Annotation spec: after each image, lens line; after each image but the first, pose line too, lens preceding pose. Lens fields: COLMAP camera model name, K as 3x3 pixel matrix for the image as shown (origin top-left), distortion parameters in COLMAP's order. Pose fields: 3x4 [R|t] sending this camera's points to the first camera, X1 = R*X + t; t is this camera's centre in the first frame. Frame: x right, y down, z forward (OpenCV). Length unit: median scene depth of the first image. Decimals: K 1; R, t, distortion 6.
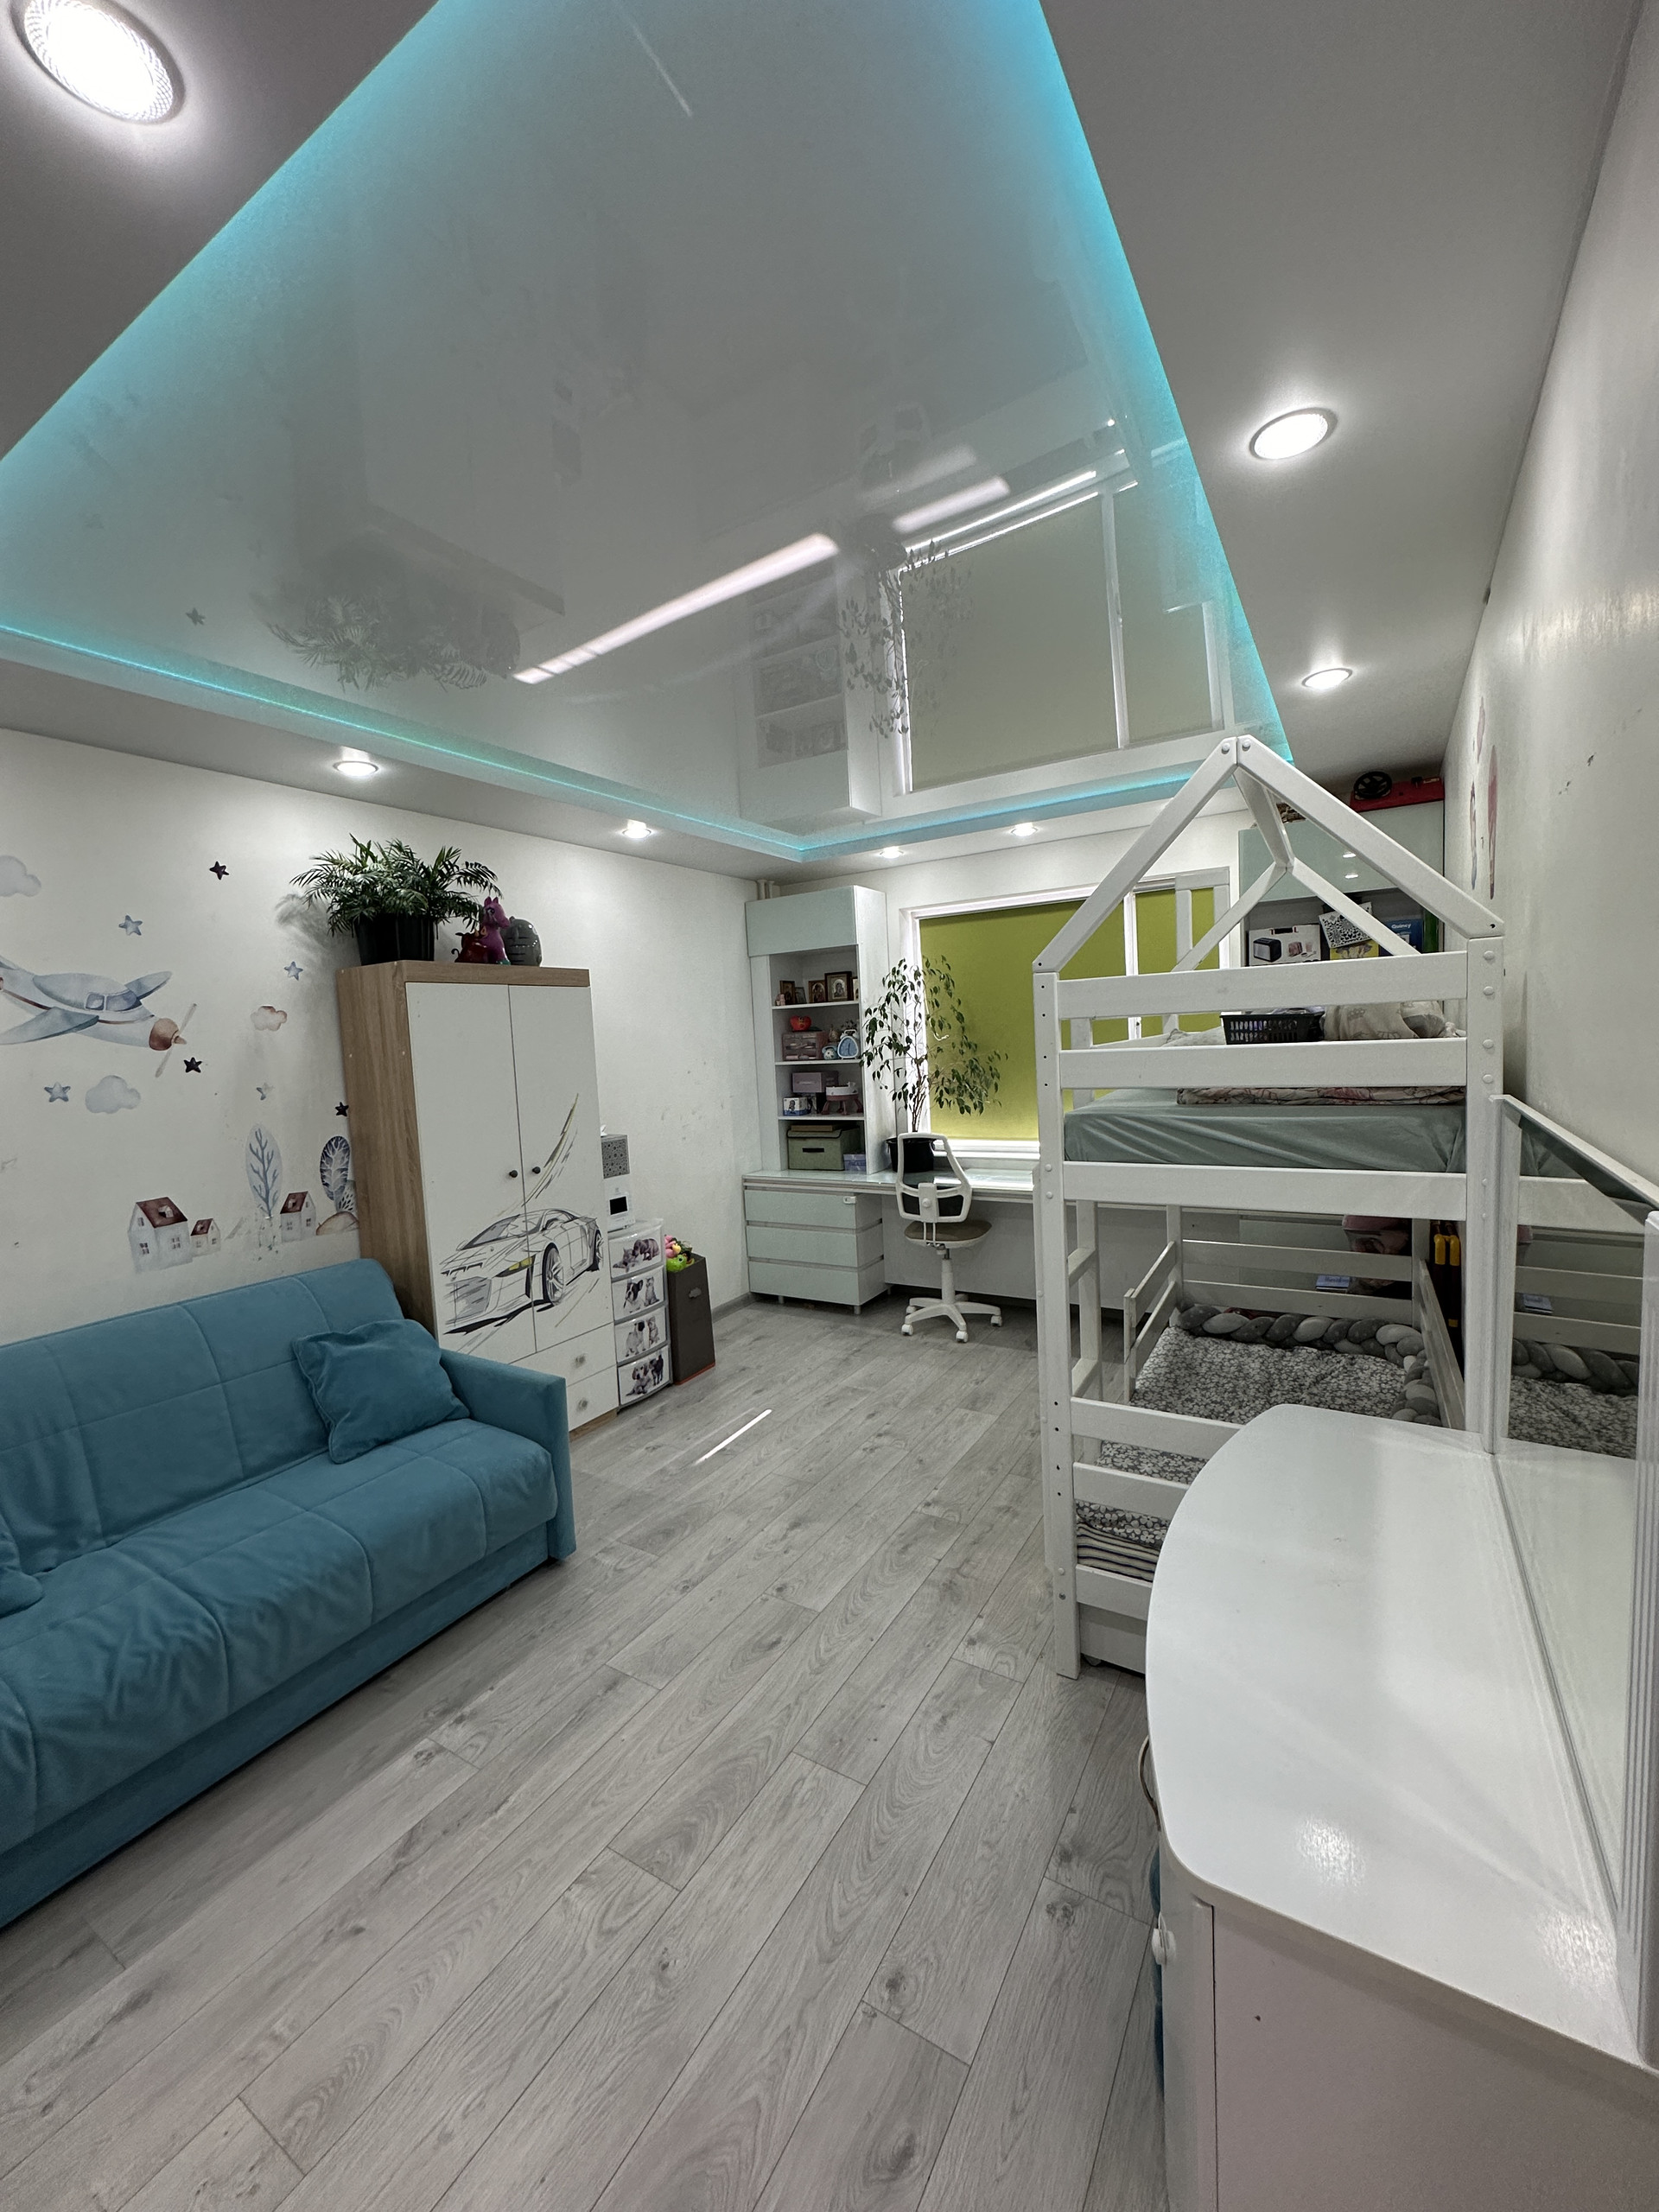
lens RADIAL K [[888.5, 0, 821.8], [0, 888.5, 1113.0], [0, 0, 1]] dist [0.003644, -0.000023]
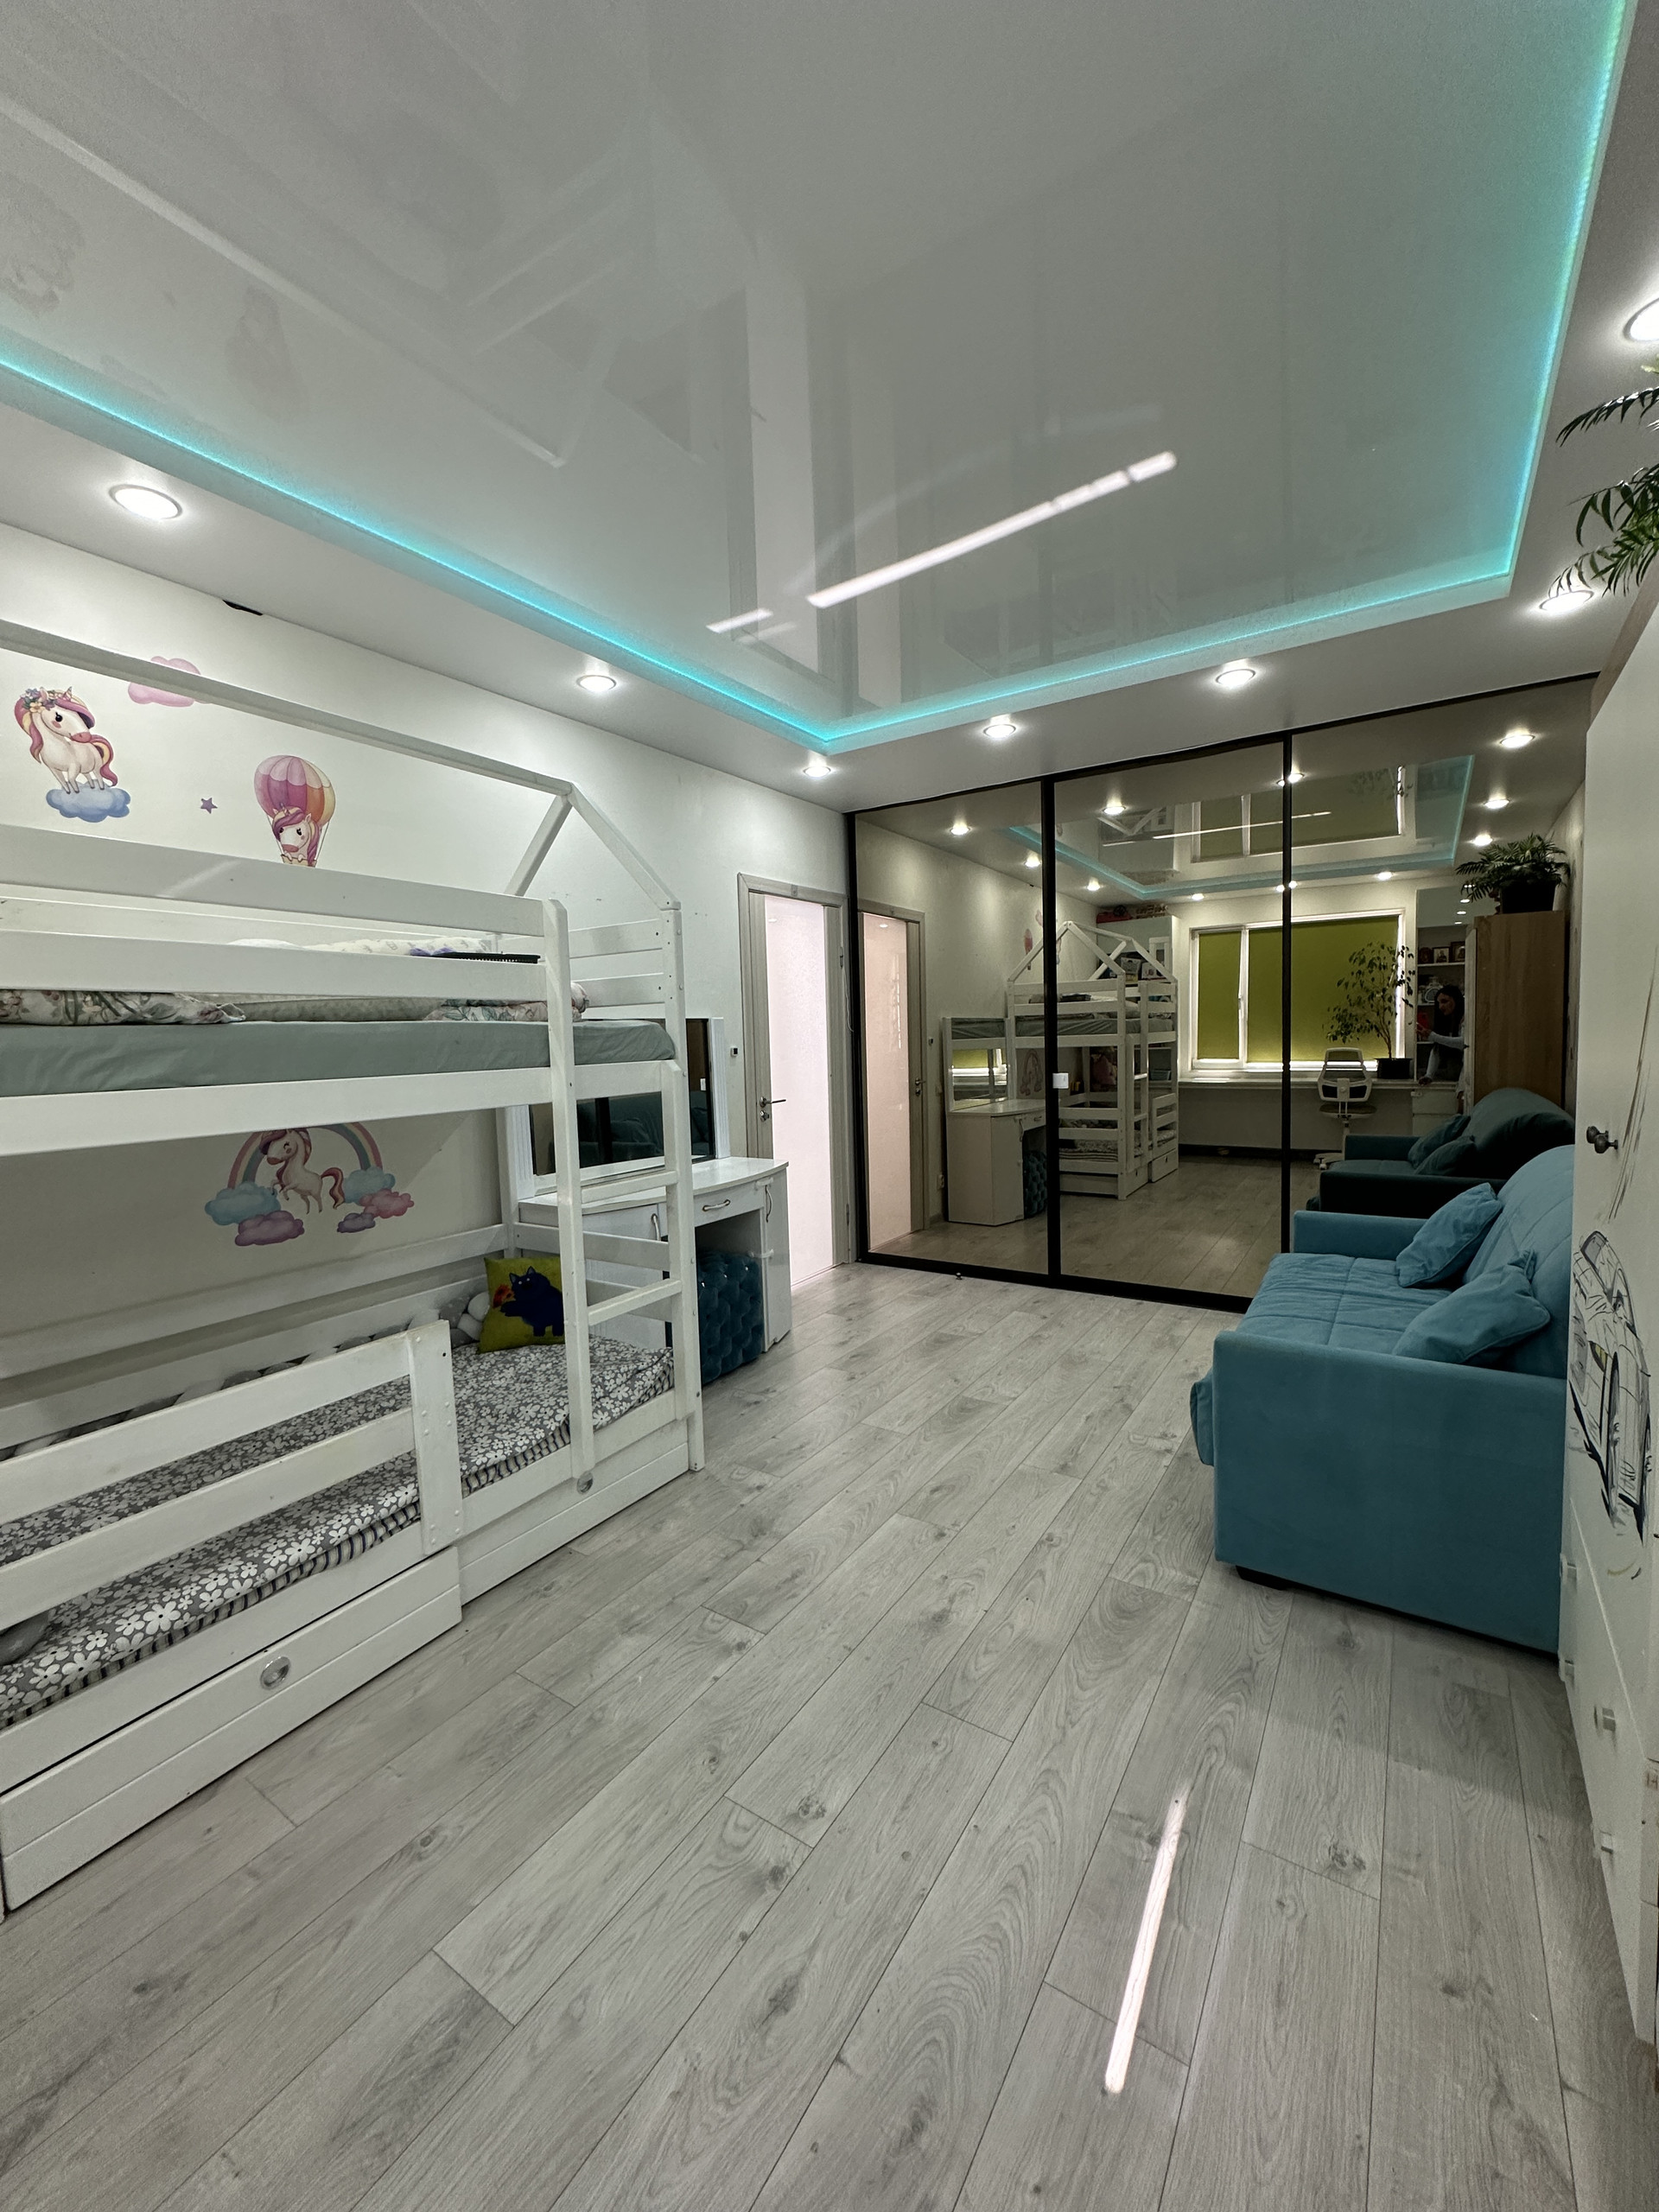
lens RADIAL K [[888.5, 0, 827.5], [0, 888.5, 1107.4], [0, 0, 1]] dist [0.003644, -0.000023]
pose [[-0.995994, 0.079818, 0.040304, -0.002004], [0.085422, 0.982581, 0.165039, -0.047322], [-0.026429, 0.167820, -0.985463, 1.518416]]
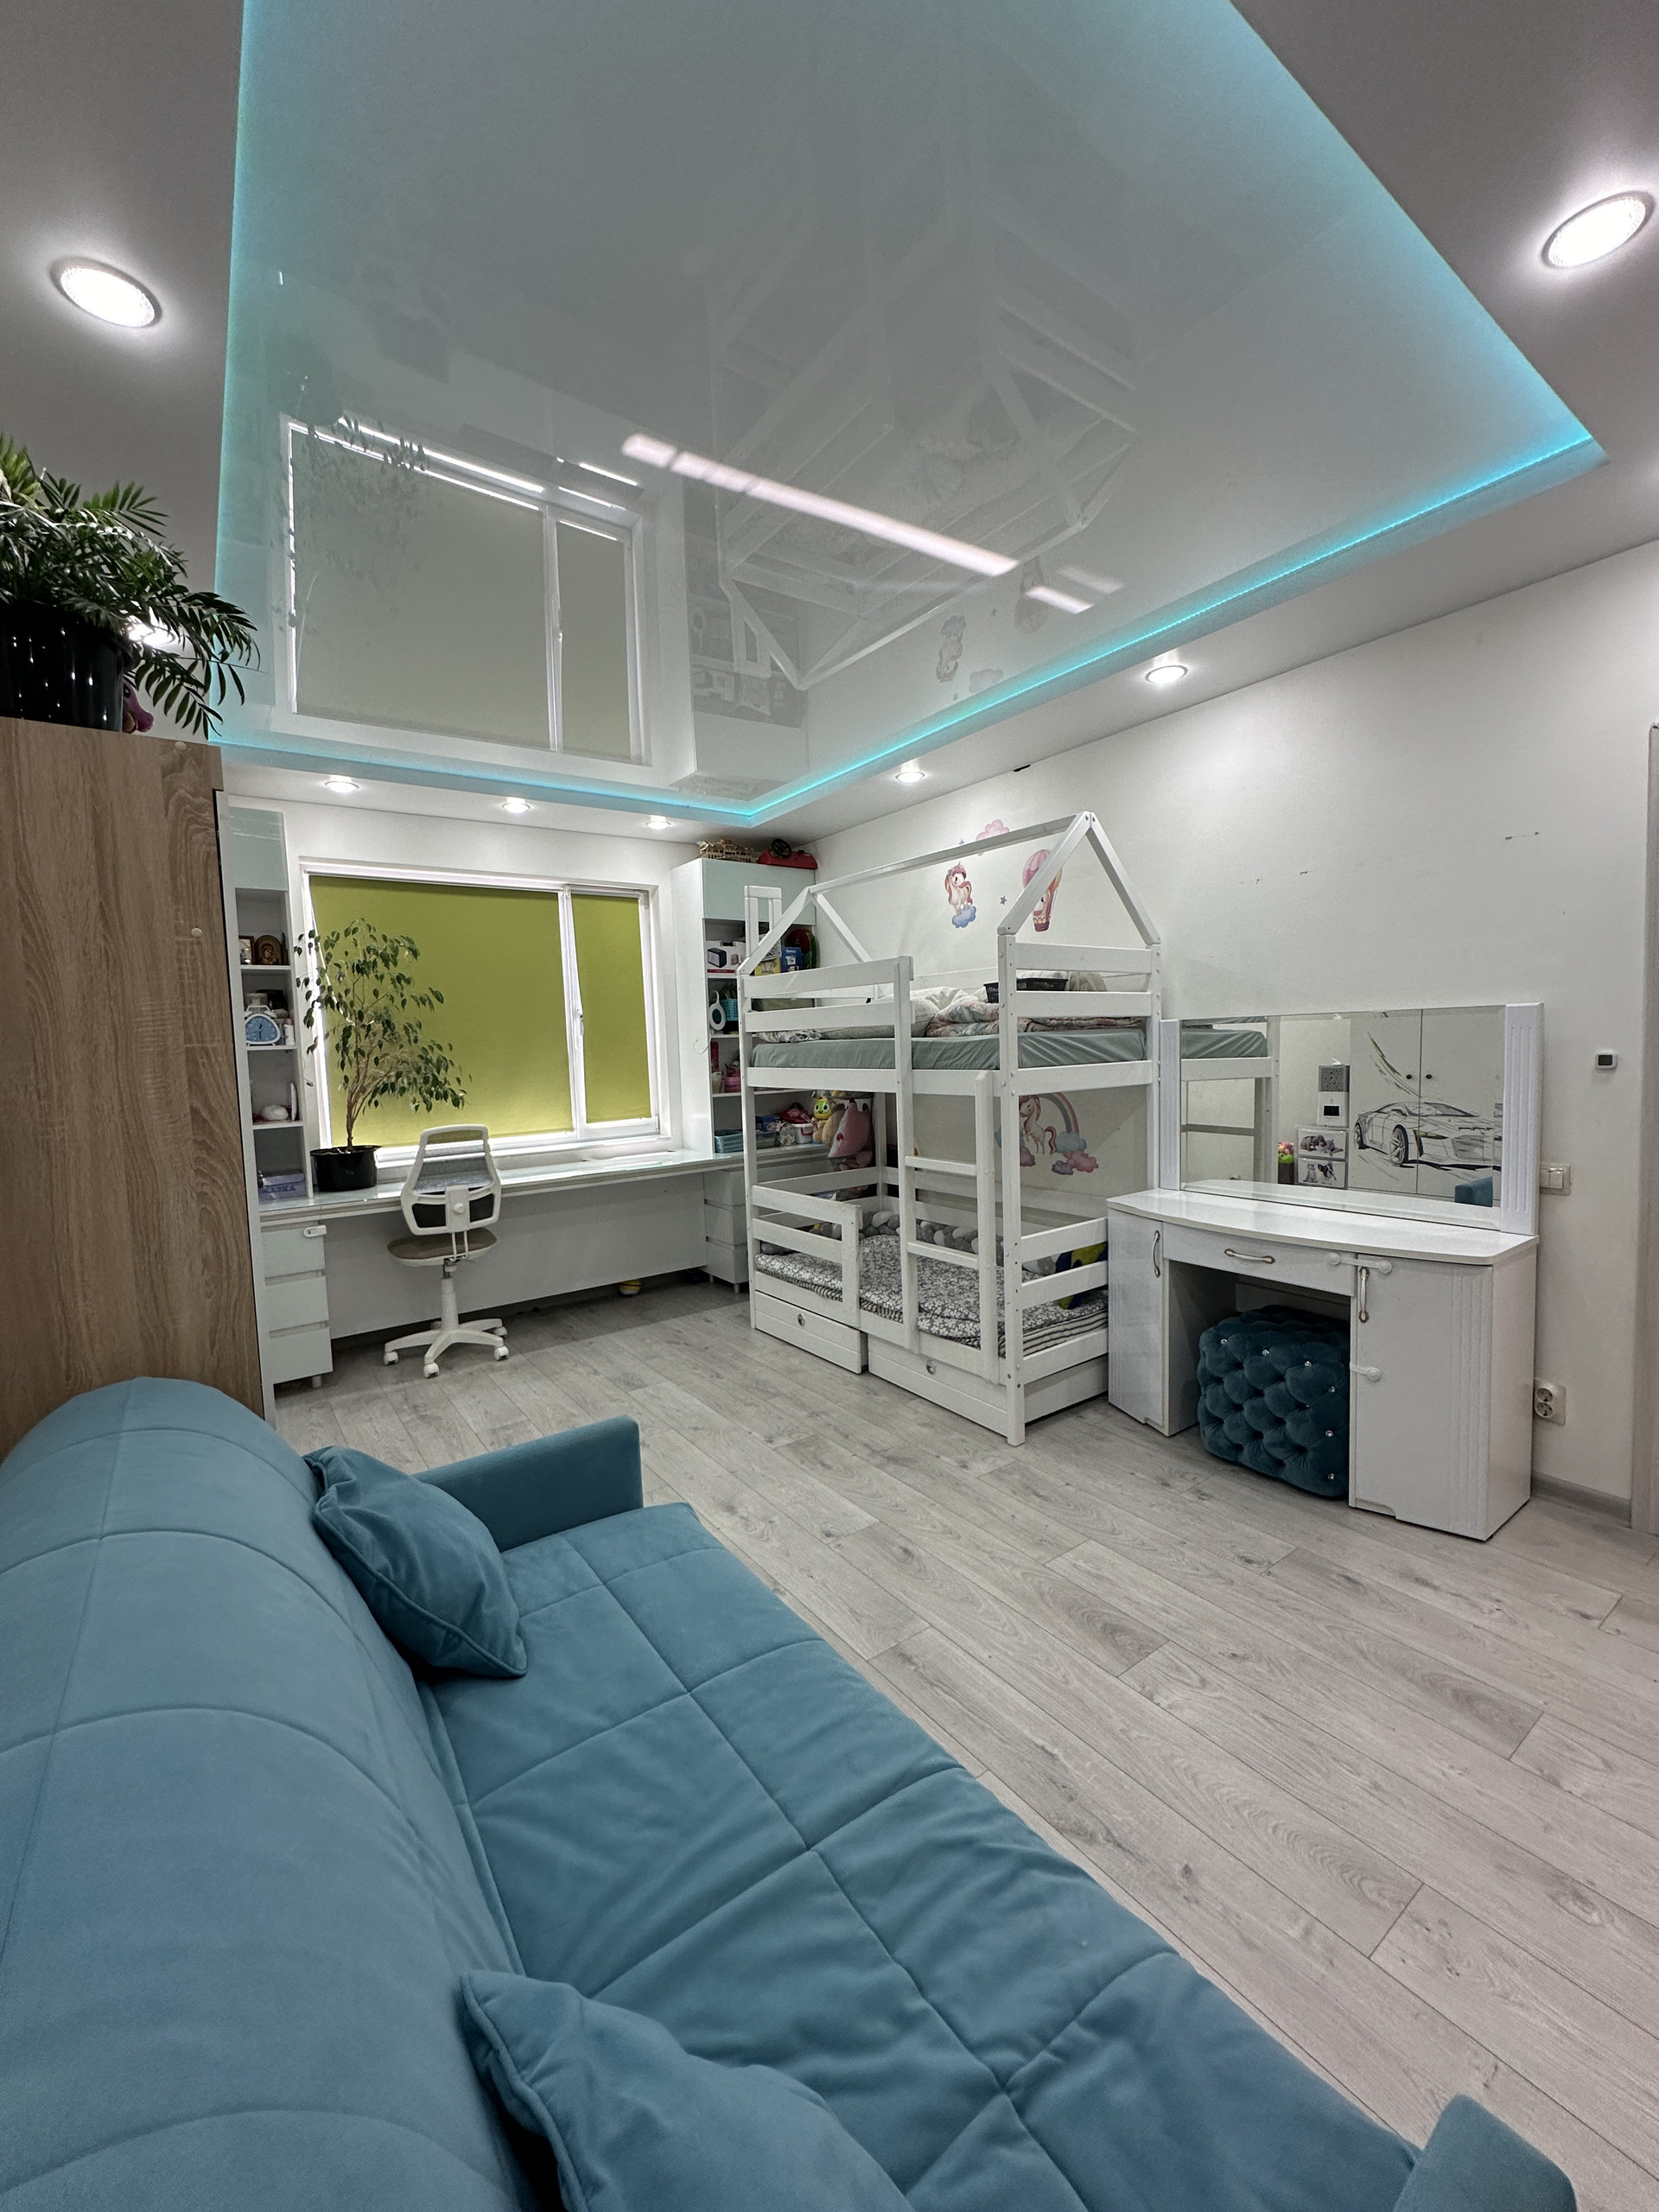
lens RADIAL K [[888.5, 0, 838.6], [0, 888.5, 1113.8], [0, 0, 1]] dist [0.003644, -0.000023]
pose [[0.378508, -0.038951, 0.924778, -0.766760], [0.095091, 0.995464, 0.003008, 0.061972], [-0.920700, 0.086799, 0.380495, 0.481070]]
